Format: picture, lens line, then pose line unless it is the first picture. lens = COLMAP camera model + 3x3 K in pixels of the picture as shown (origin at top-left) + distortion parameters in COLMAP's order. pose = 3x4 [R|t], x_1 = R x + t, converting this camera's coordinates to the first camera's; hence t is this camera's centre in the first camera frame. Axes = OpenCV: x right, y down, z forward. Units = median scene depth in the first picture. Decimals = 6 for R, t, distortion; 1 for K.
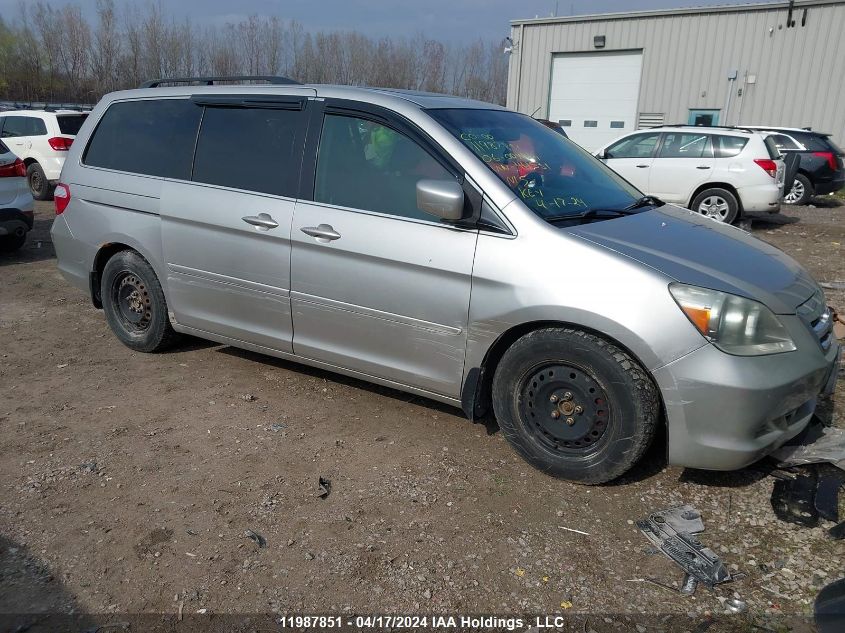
lens RADIAL K [[617.5, 0, 424.1], [0, 617.5, 323.1], [0, 0, 1]] dist [-0.001107, -0.003427]
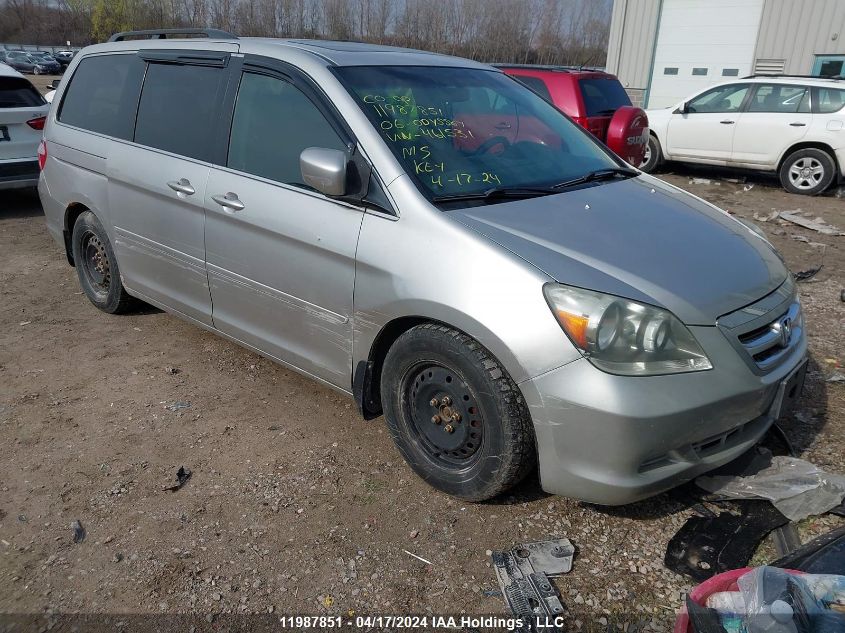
lens RADIAL K [[624.6, 0, 422.5], [0, 624.6, 316.5], [0, 0, 1]] dist [0.007639, -0.002311]
pose [[0.988937, 0.054098, -0.138122, 0.299038], [-0.045559, 0.996893, 0.064250, -0.055669], [0.141169, -0.057246, 0.988329, 0.110279]]
